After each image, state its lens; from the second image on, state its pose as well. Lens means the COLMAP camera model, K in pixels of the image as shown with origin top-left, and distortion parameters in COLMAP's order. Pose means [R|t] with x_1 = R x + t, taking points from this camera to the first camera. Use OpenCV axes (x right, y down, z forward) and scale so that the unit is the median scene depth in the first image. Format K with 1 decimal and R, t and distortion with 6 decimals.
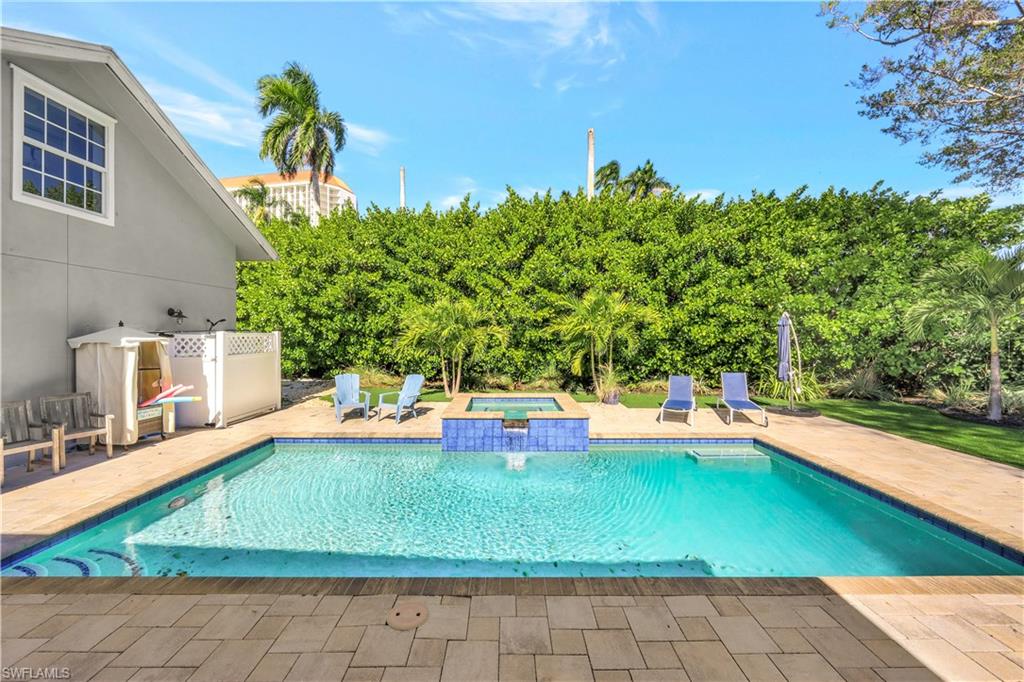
lens RADIAL K [[420.1, 0, 507.9], [0, 420.1, 331.2], [0, 0, 1]] dist [0.000746, -0.000071]
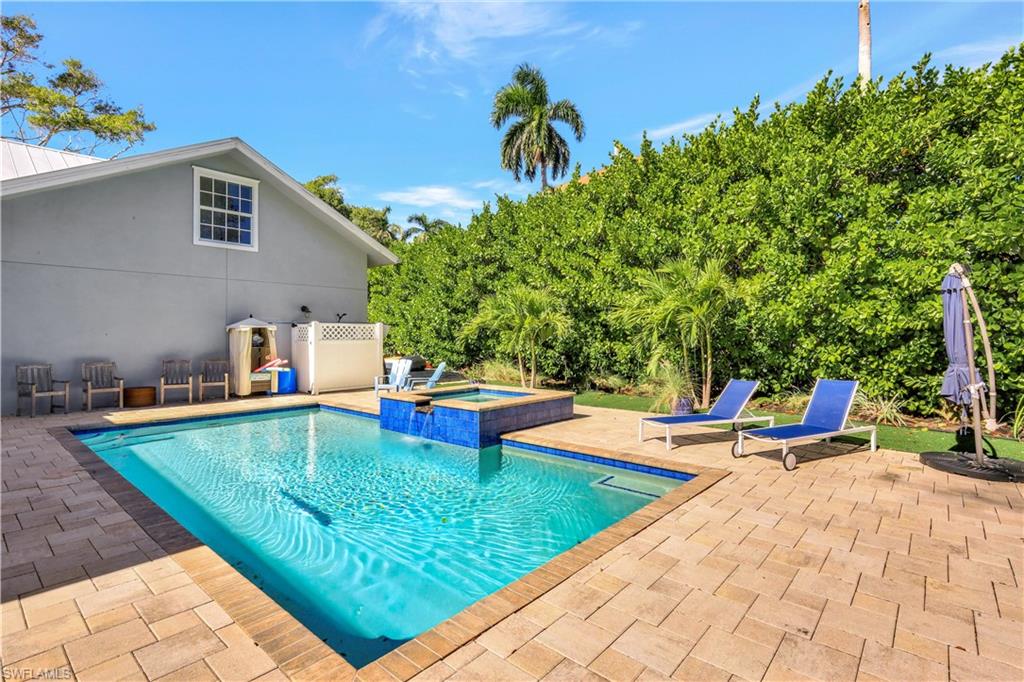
lens RADIAL K [[490.3, 0, 508.6], [0, 490.3, 336.1], [0, 0, 1]] dist [-0.010636, 0.000105]
pose [[0.751390, -0.001191, -0.659857, 0.541137], [0.002772, 0.999995, 0.001351, 0.031329], [0.659853, -0.002844, 0.751390, 0.171210]]
